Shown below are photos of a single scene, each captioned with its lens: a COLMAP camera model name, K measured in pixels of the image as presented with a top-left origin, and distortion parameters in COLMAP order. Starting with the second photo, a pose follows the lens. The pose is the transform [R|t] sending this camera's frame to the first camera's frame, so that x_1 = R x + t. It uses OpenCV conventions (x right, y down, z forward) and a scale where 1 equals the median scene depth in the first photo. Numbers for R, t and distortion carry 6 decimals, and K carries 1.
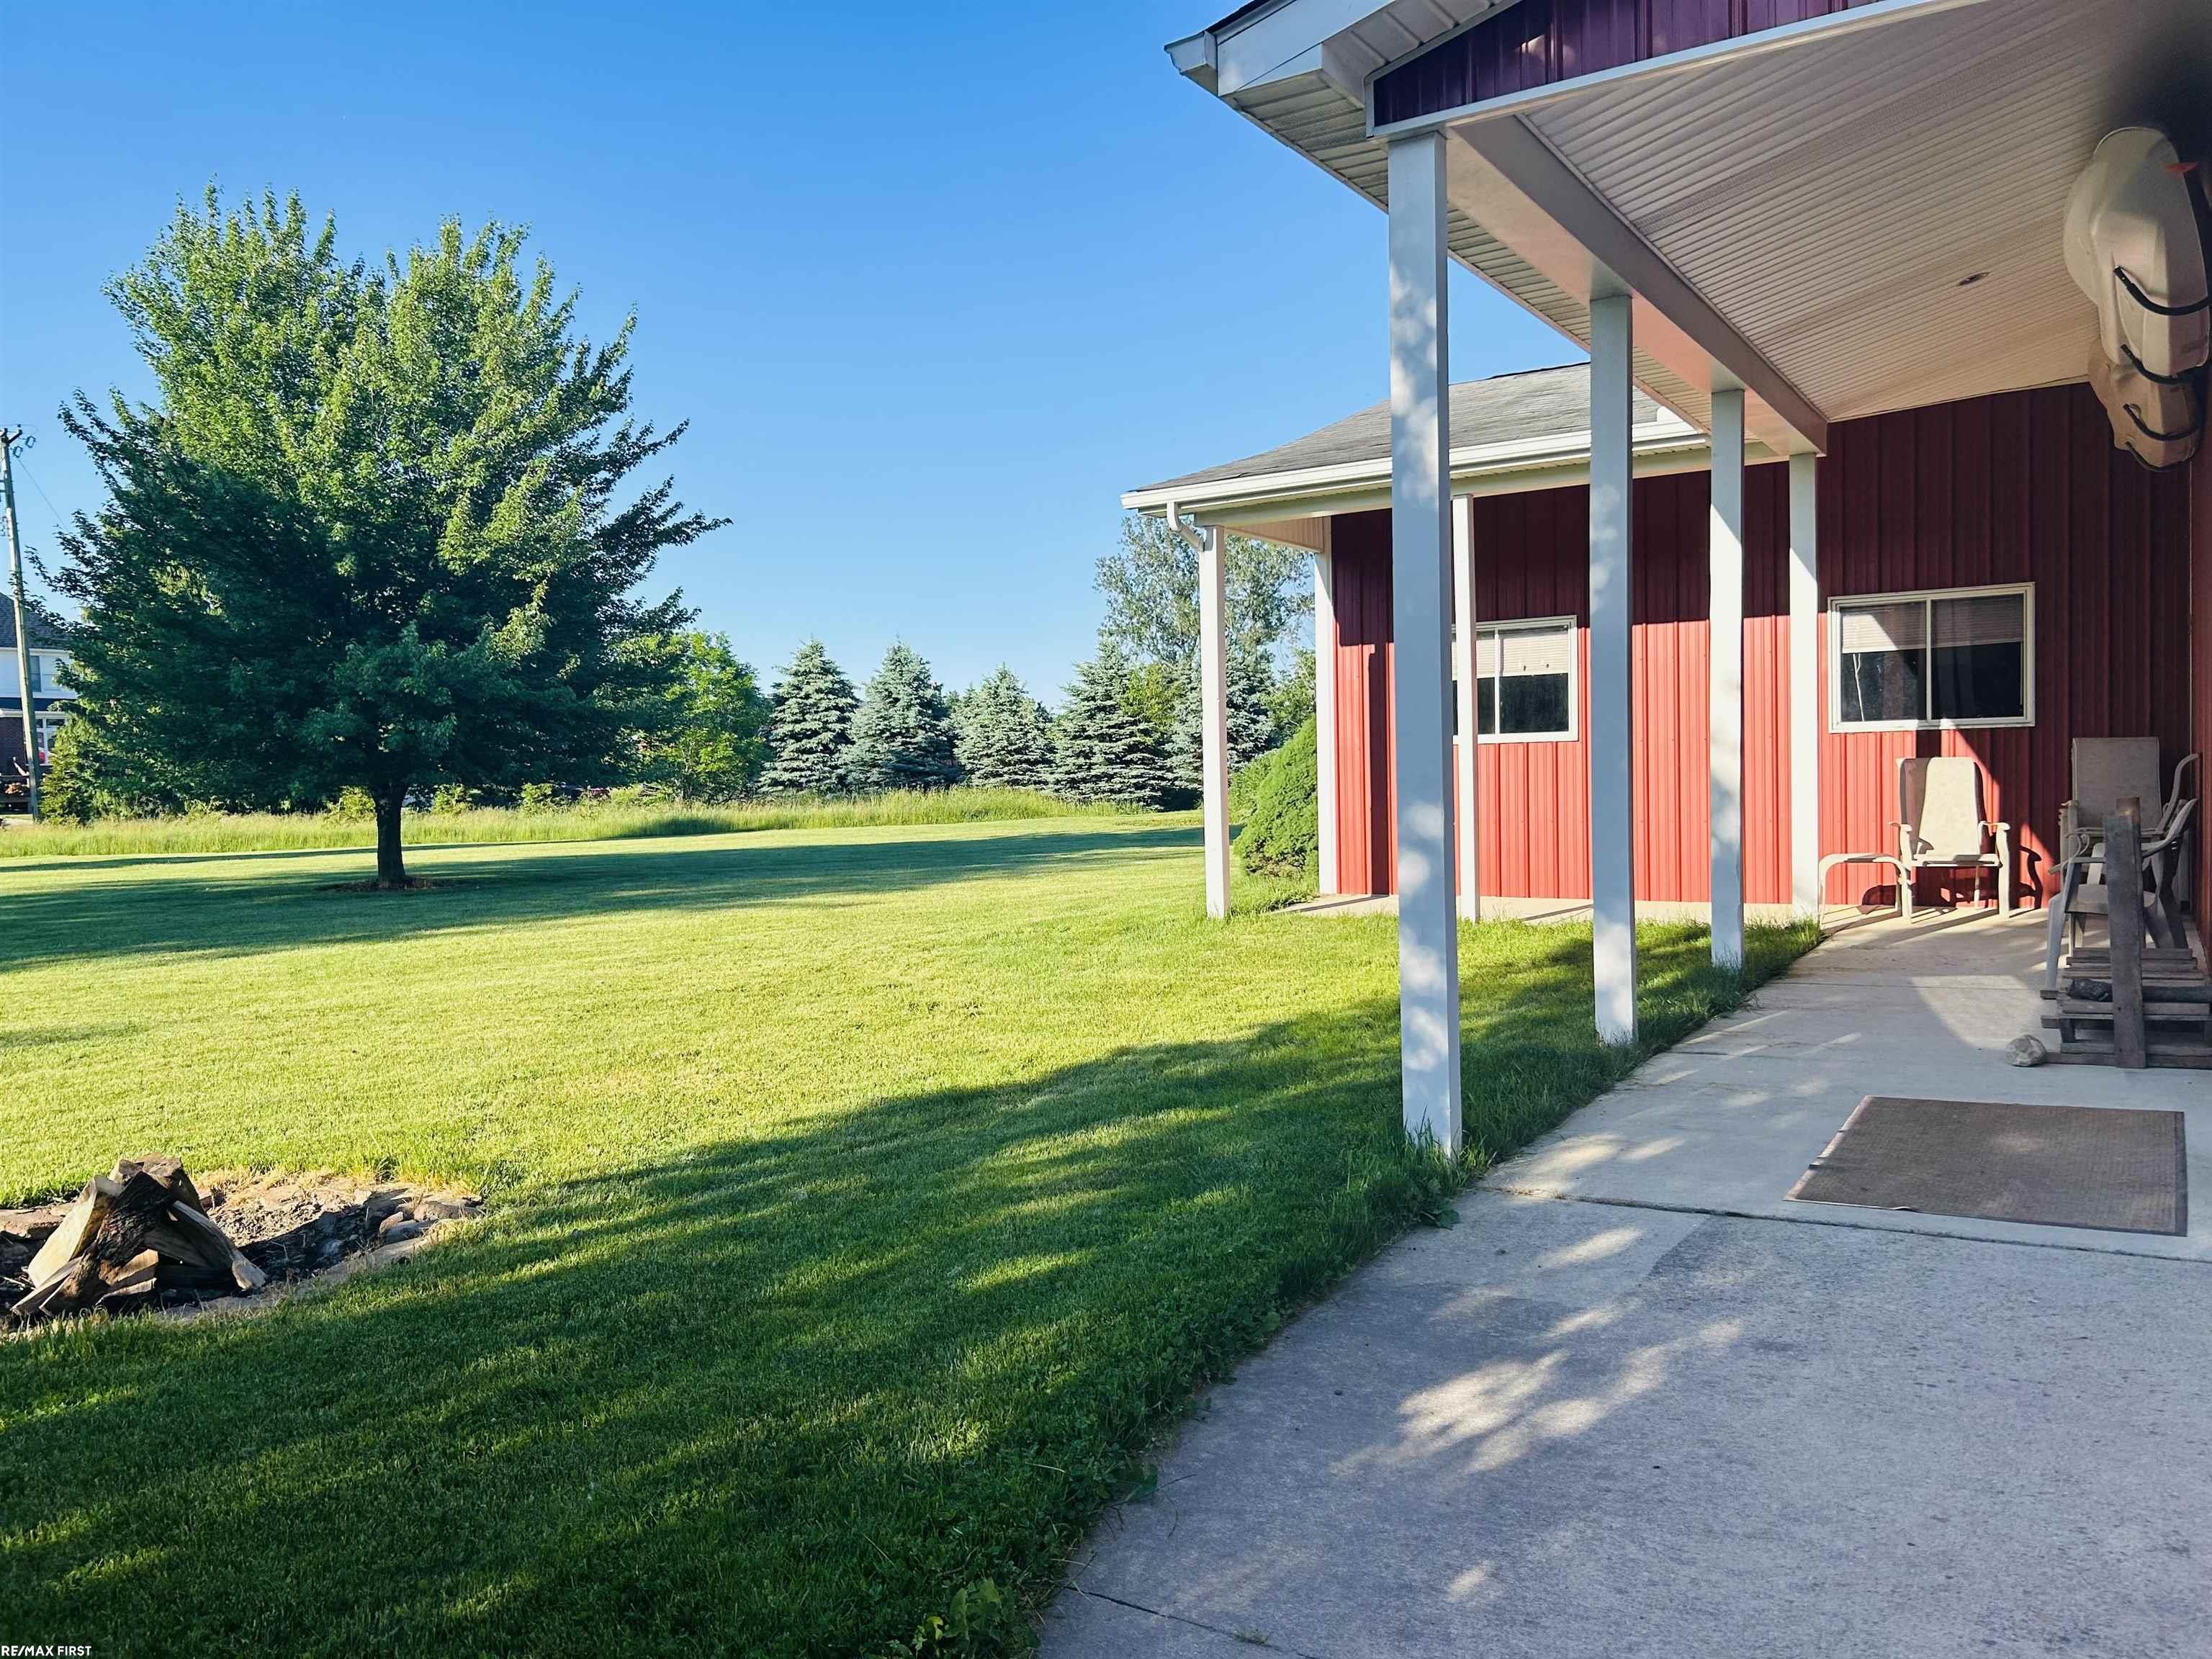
lens RADIAL K [[1676.0, 0, 1087.2], [0, 1676.0, 817.3], [0, 0, 1]] dist [0.049443, -0.066979]
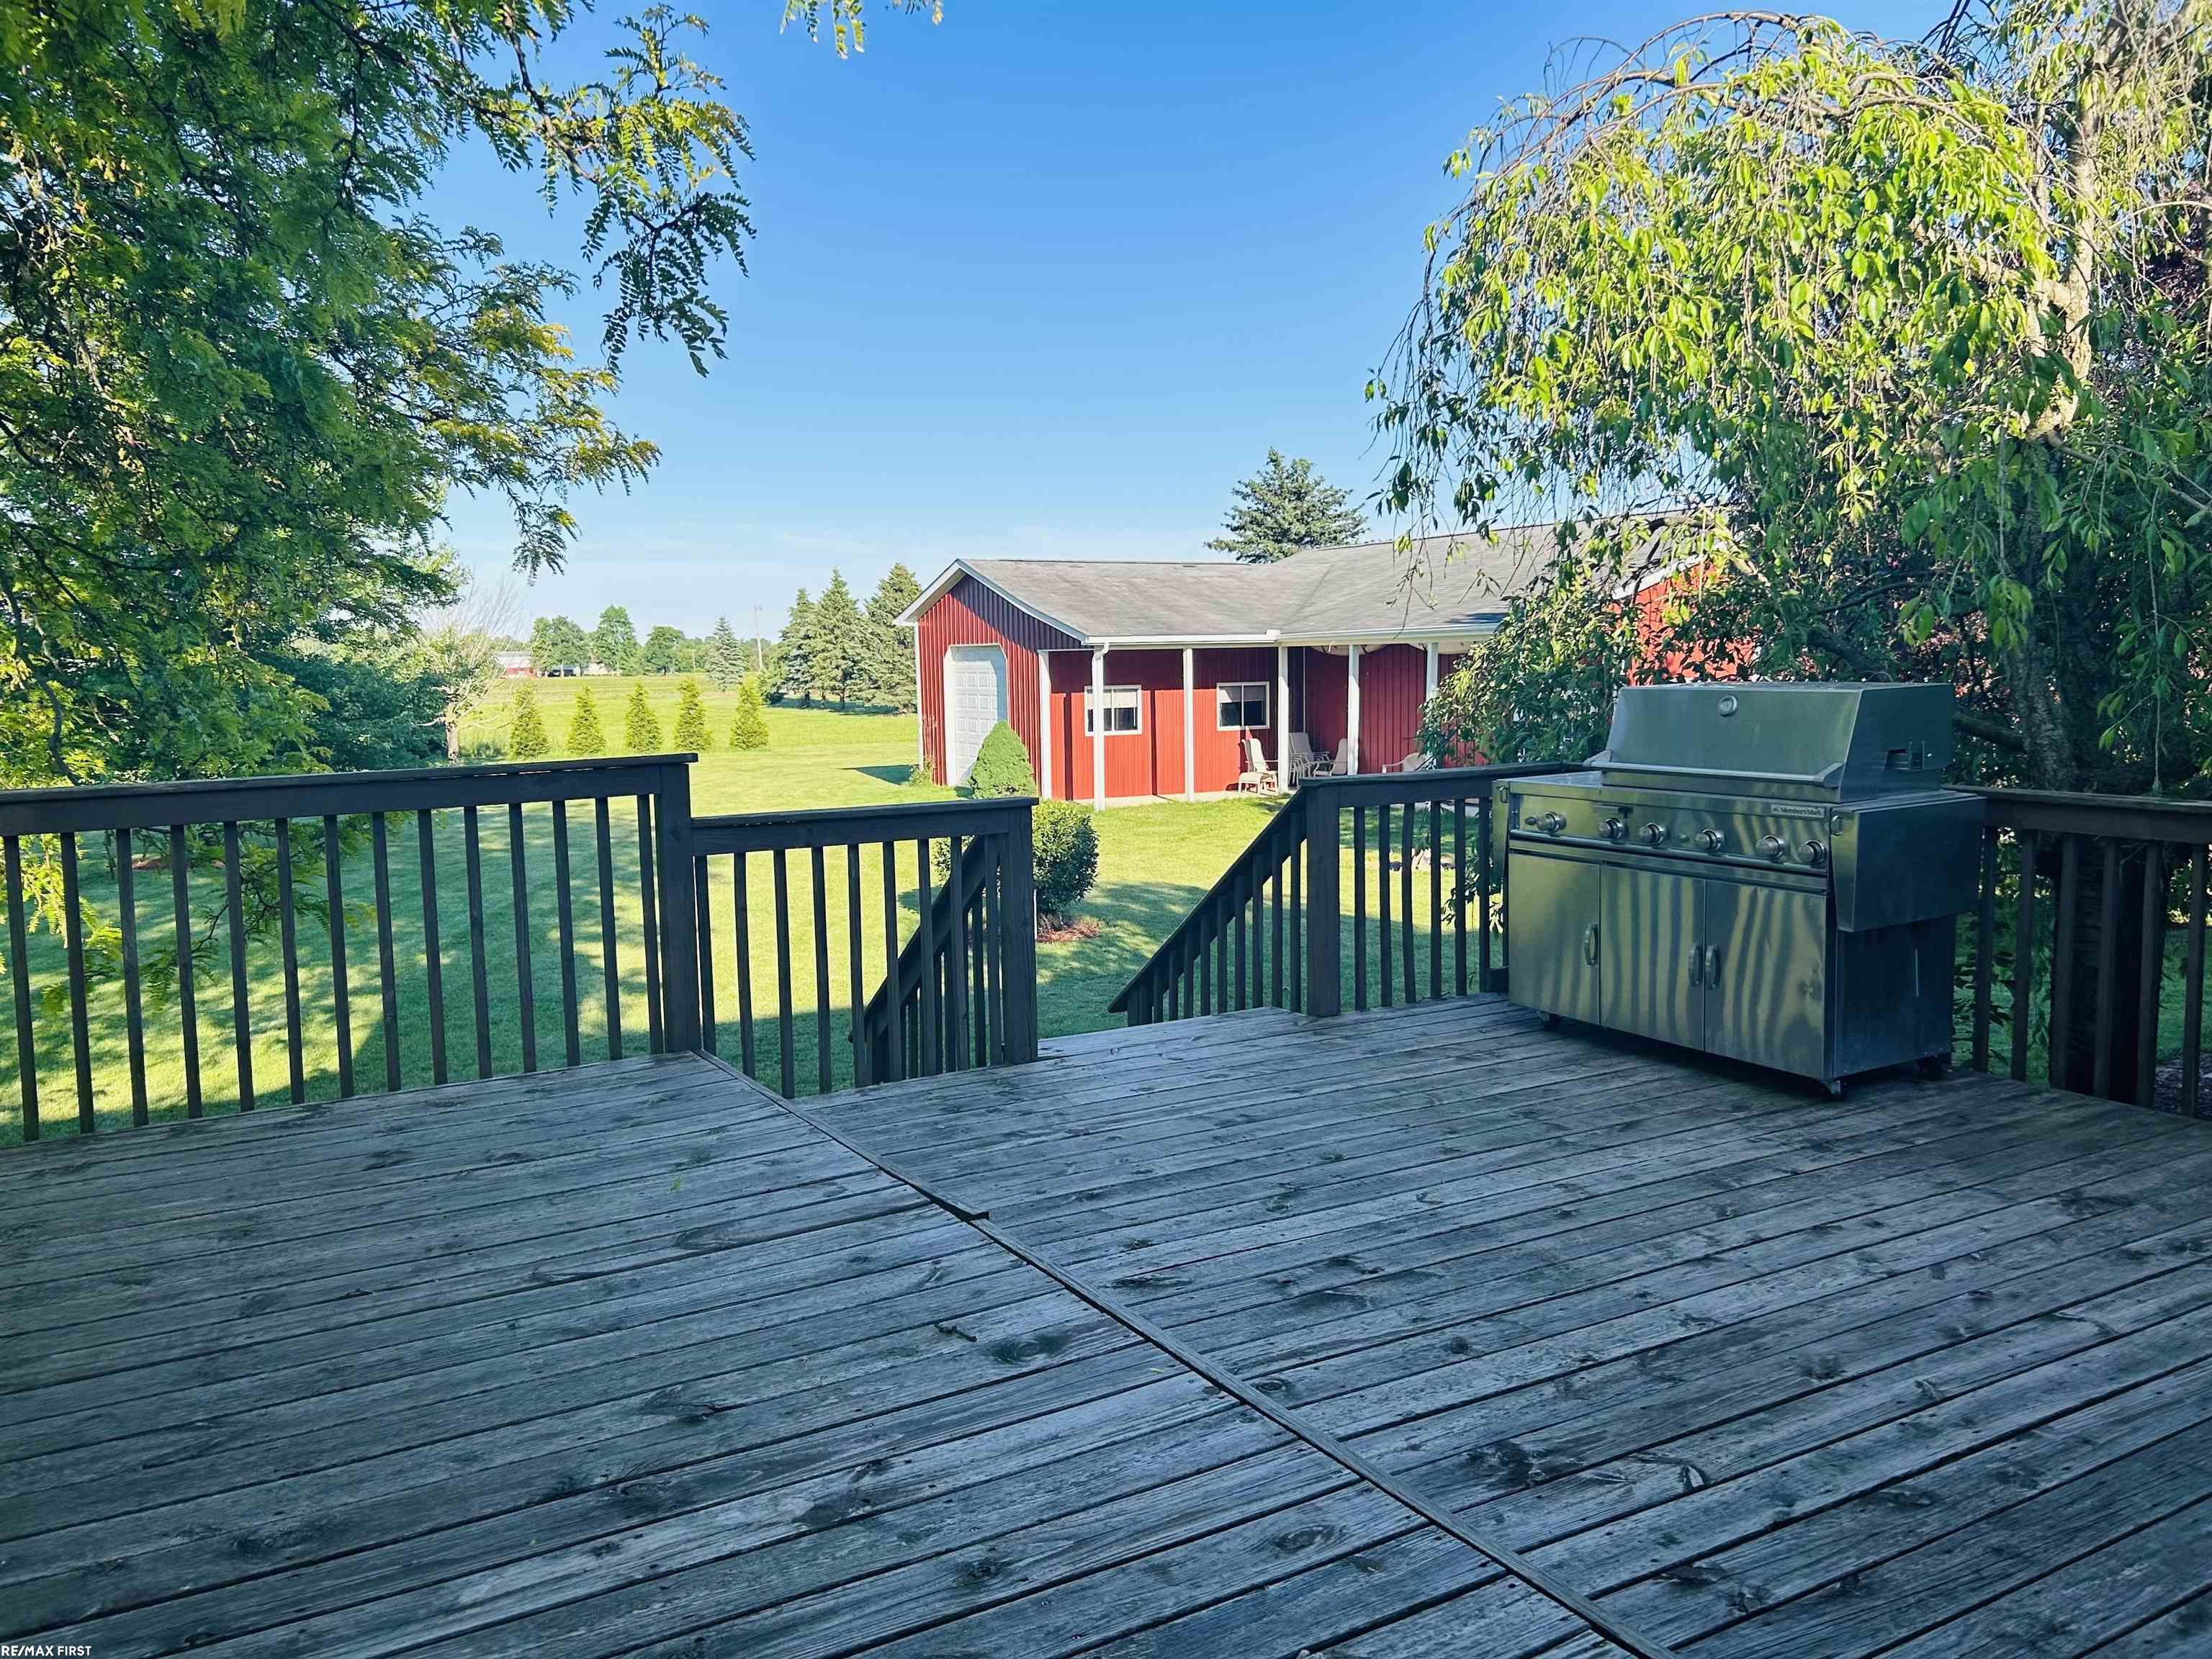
lens RADIAL K [[1676.0, 0, 1124.0], [0, 1676.0, 834.8], [0, 0, 1]] dist [0.049443, -0.066979]
pose [[0.458117, -0.076084, 0.885630, -1.944987], [0.028845, 0.997078, 0.070738, -0.071872], [-0.888424, -0.006860, 0.458973, -0.143690]]
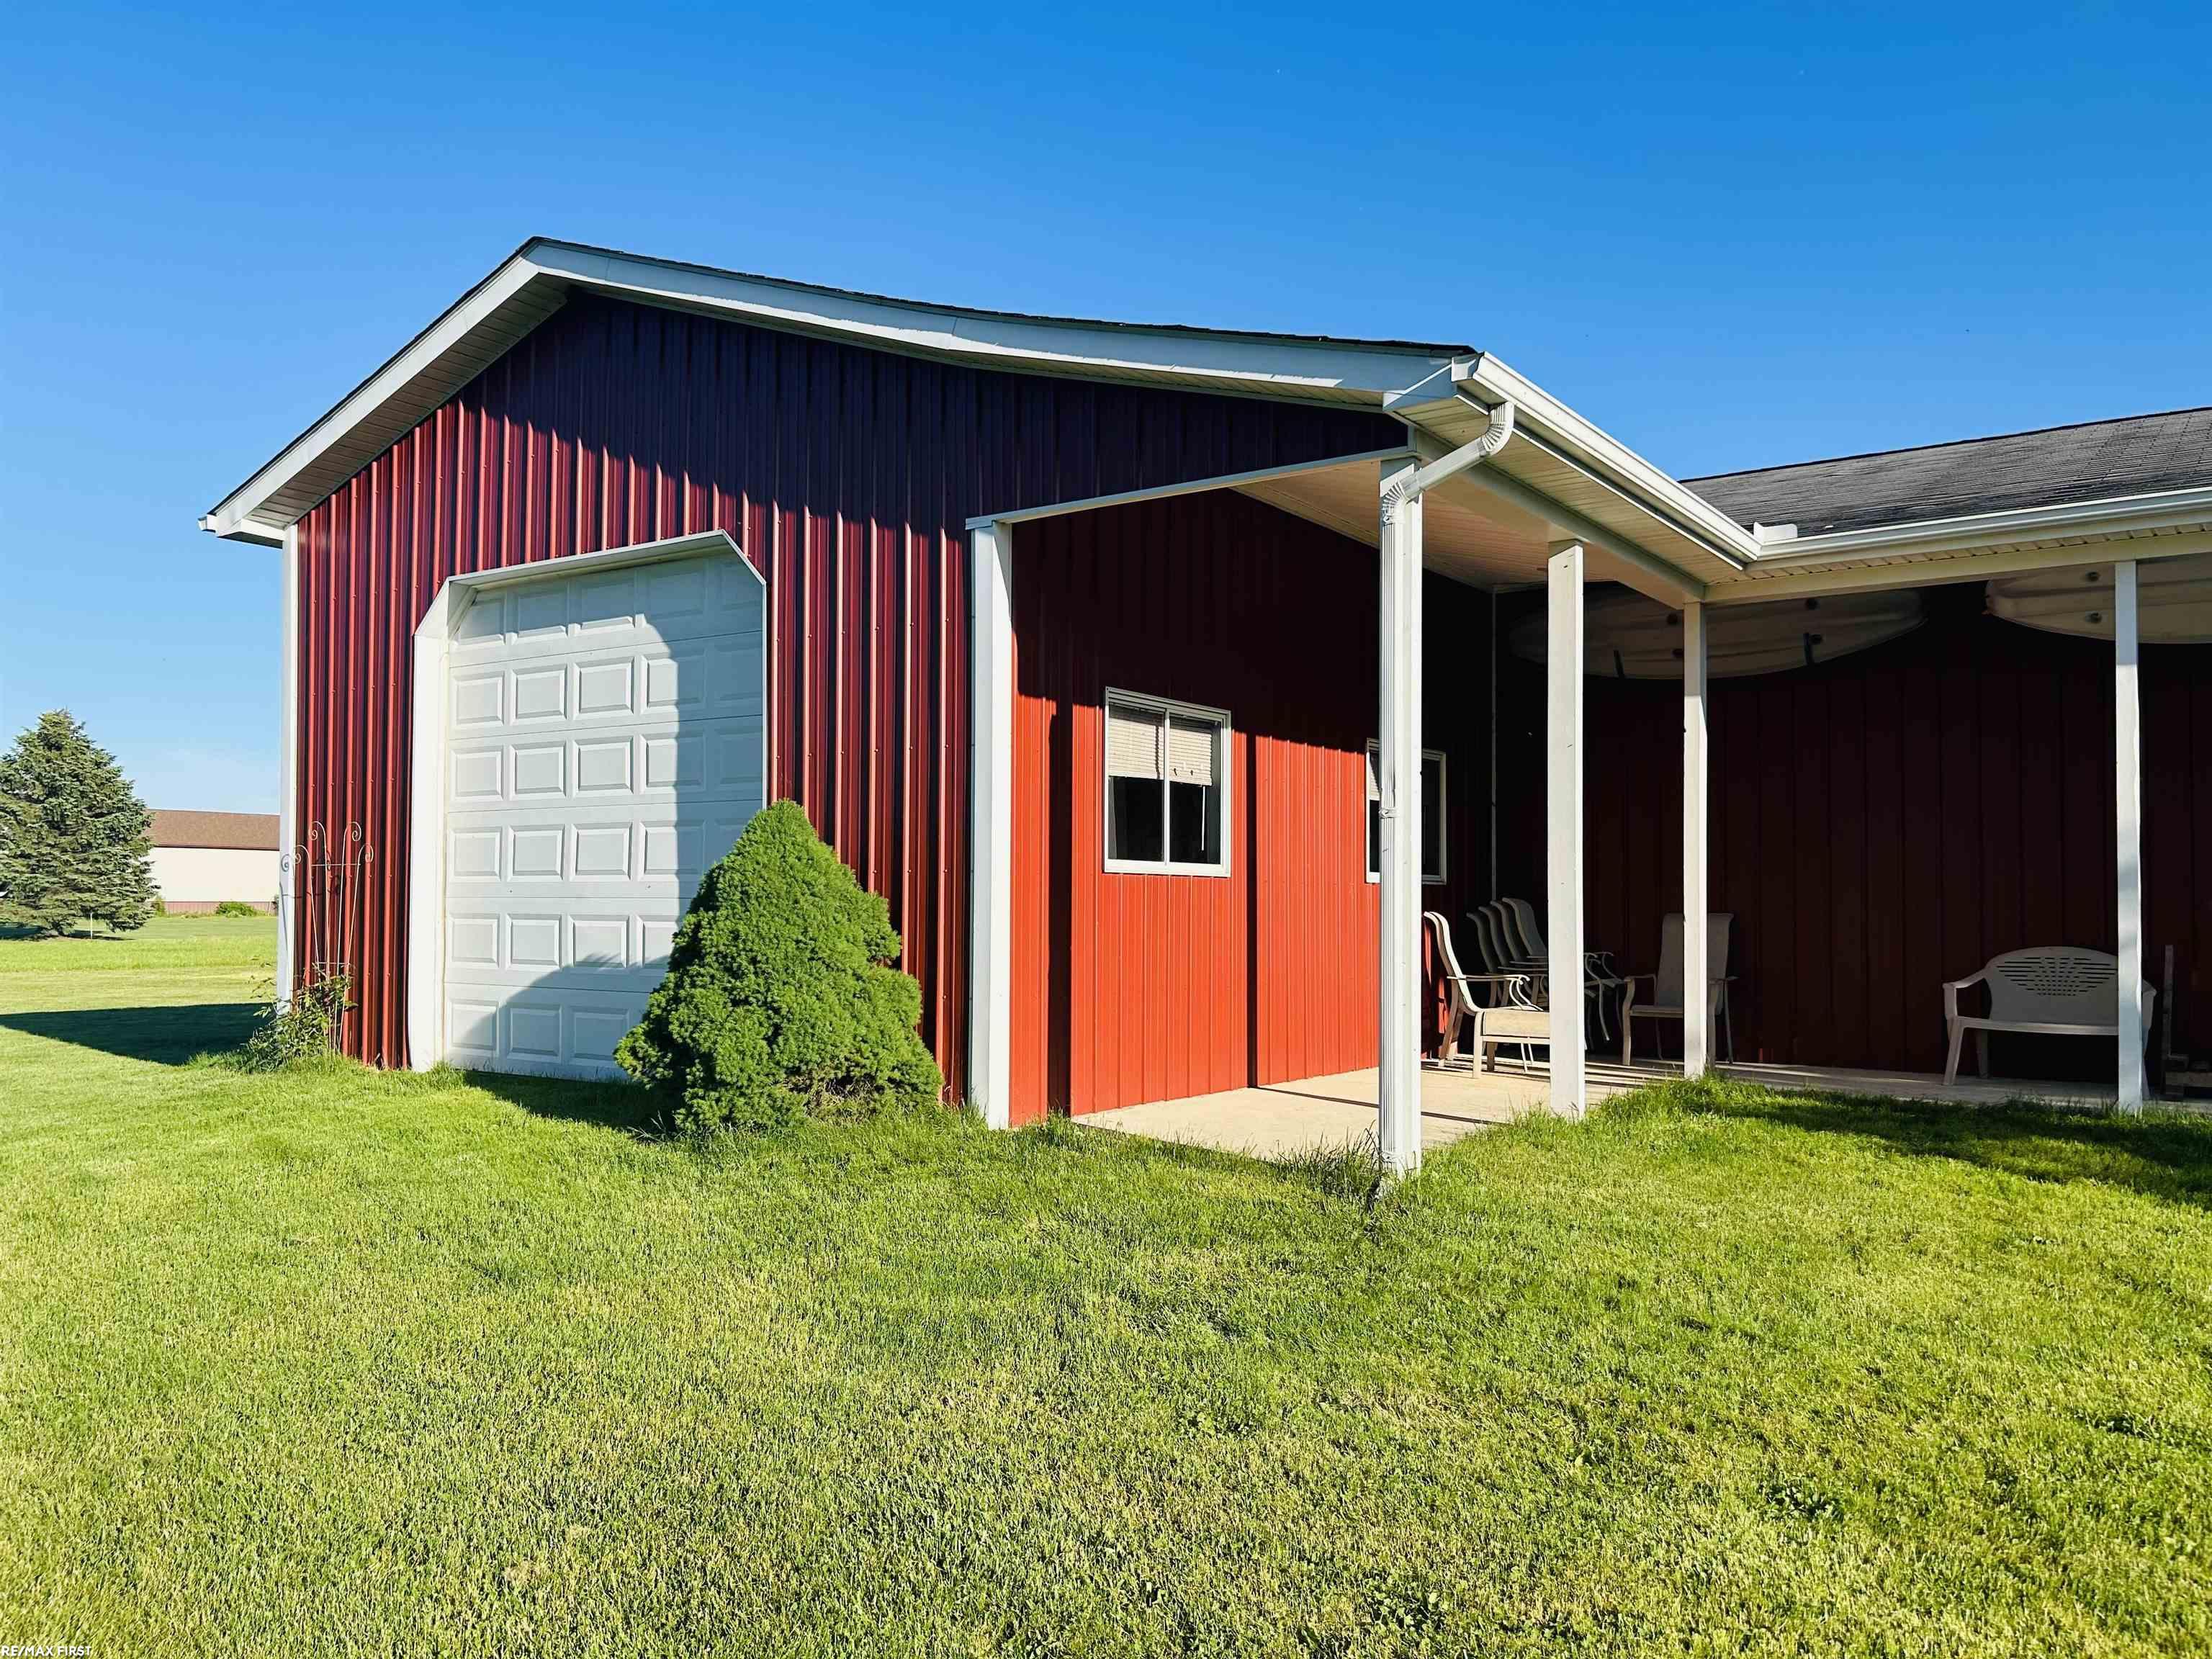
lens RADIAL K [[1676.0, 0, 1111.4], [0, 1676.0, 848.6], [0, 0, 1]] dist [0.049443, -0.066979]
pose [[0.031731, 0.058394, 0.997789, -0.441061], [0.021883, 0.998012, -0.059103, -0.015699], [-0.999257, 0.023710, 0.030390, 1.006012]]
